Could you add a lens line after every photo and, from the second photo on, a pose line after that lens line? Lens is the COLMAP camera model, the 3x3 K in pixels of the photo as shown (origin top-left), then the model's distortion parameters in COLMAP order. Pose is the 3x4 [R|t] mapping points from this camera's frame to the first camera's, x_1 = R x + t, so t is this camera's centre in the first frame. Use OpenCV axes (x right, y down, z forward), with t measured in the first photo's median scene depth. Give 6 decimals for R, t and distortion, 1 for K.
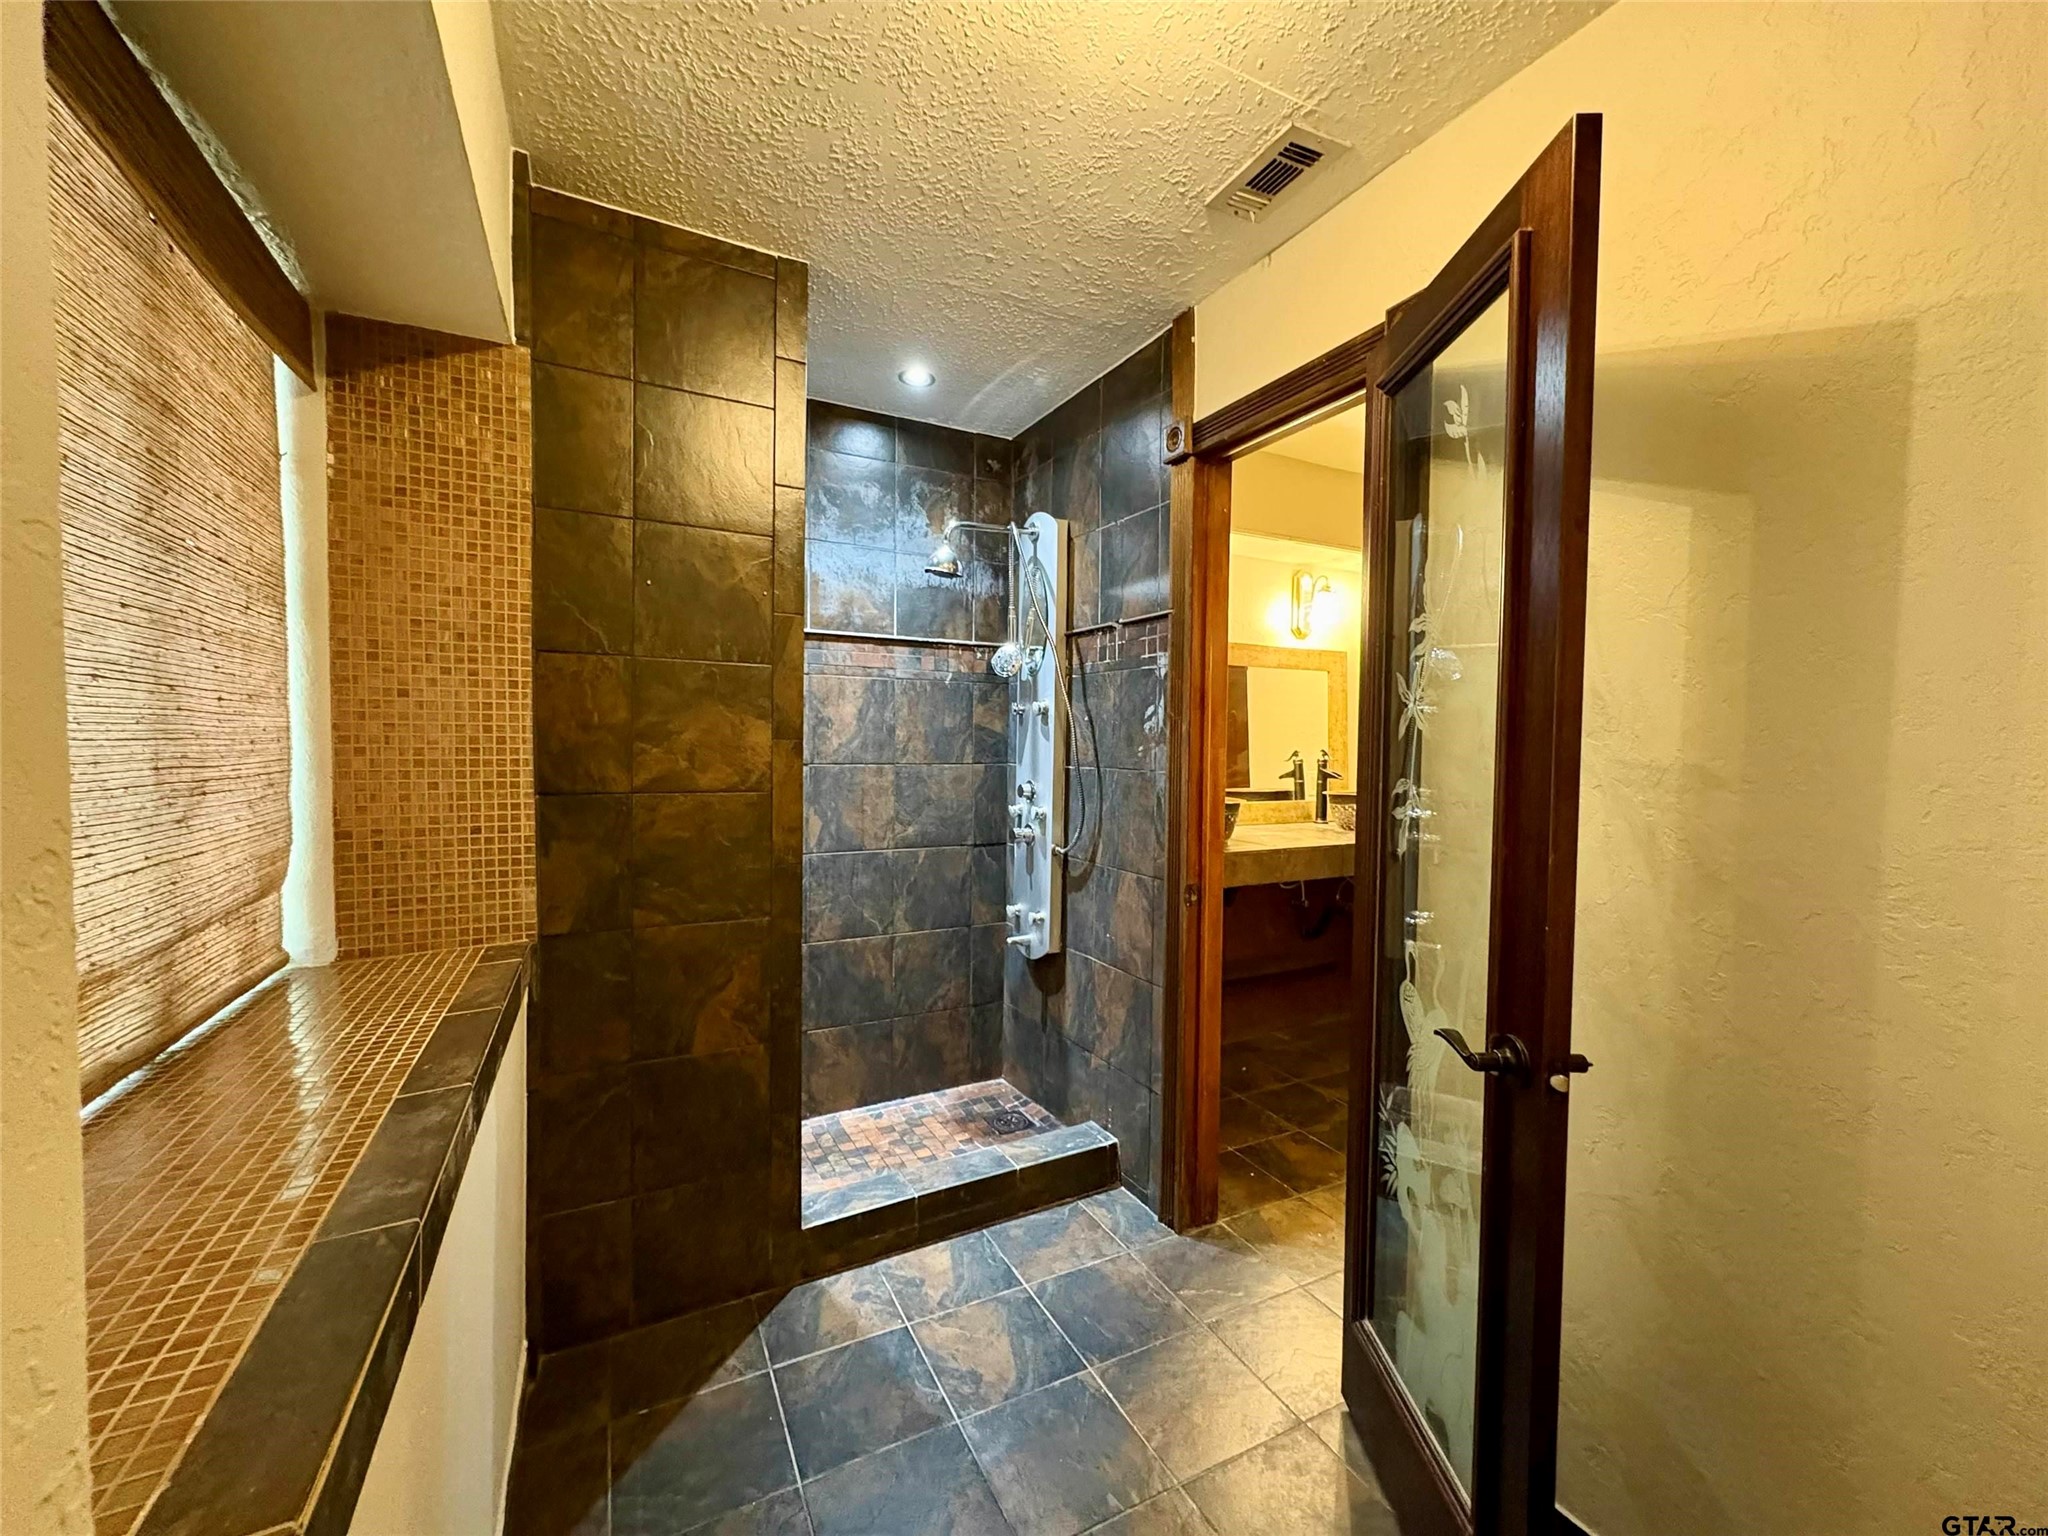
lens RADIAL K [[821.4, 0, 1029.7], [0, 821.4, 763.7], [0, 0, 1]] dist [0.002266, -0.000162]
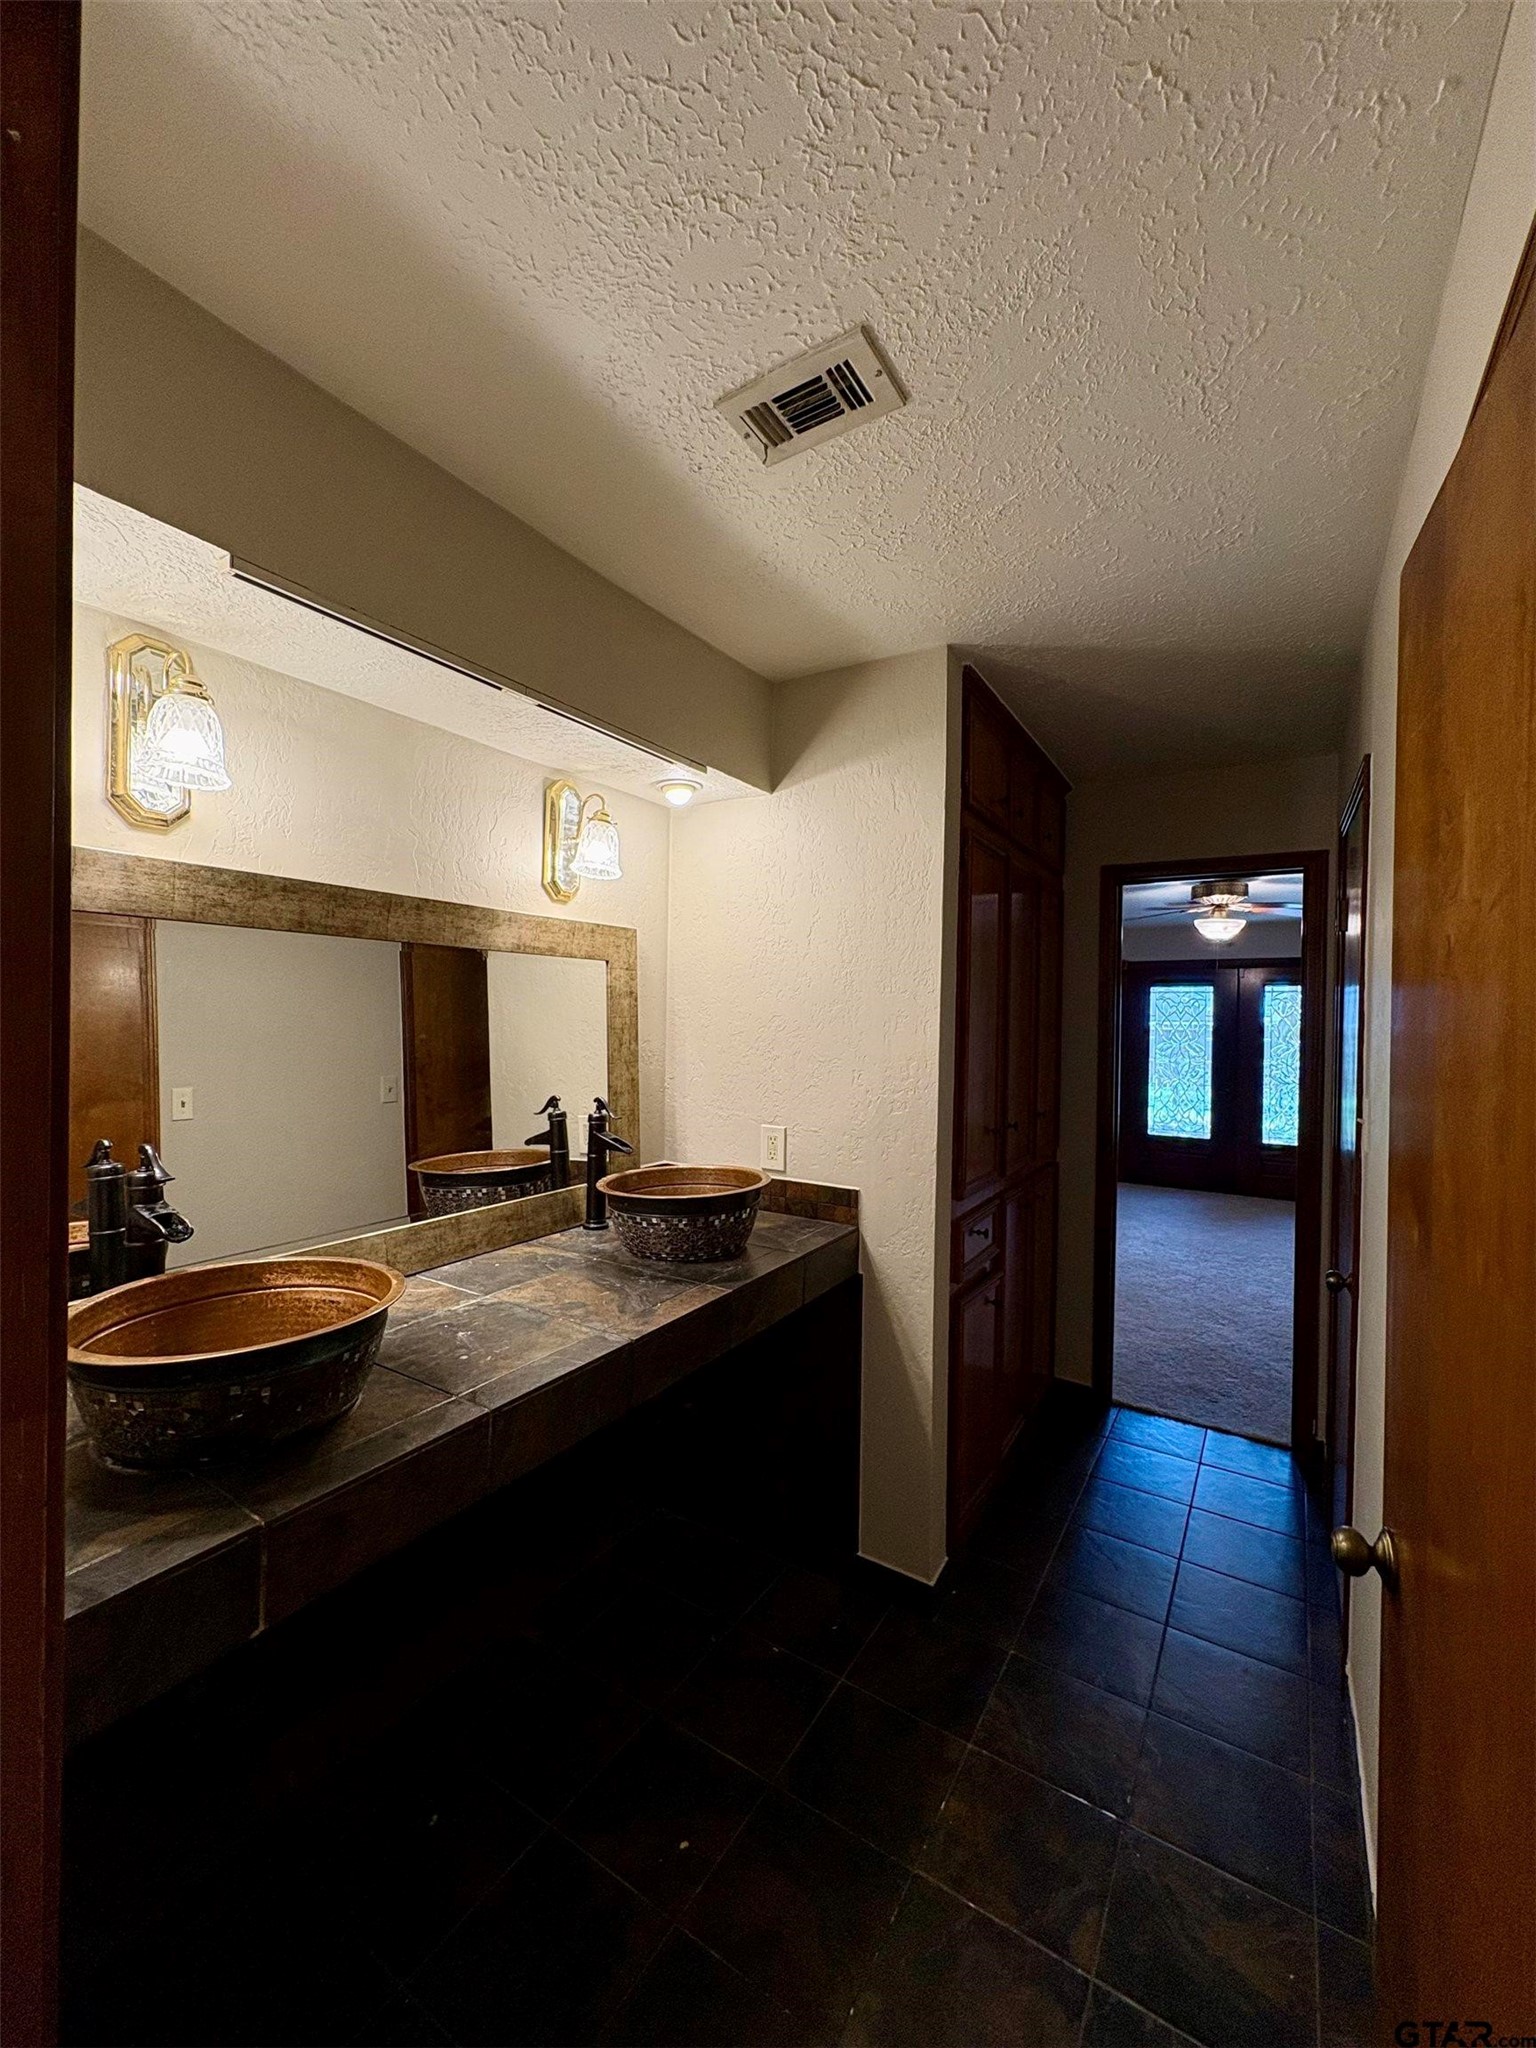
lens RADIAL K [[821.4, 0, 764.4], [0, 821.4, 1021.2], [0, 0, 1]] dist [0.002266, -0.000162]
pose [[0.859887, 0.000512, 0.510484, 0.160828], [0.008416, 0.999849, -0.015178, -0.059423], [-0.510415, 0.017348, 0.859753, 0.437508]]
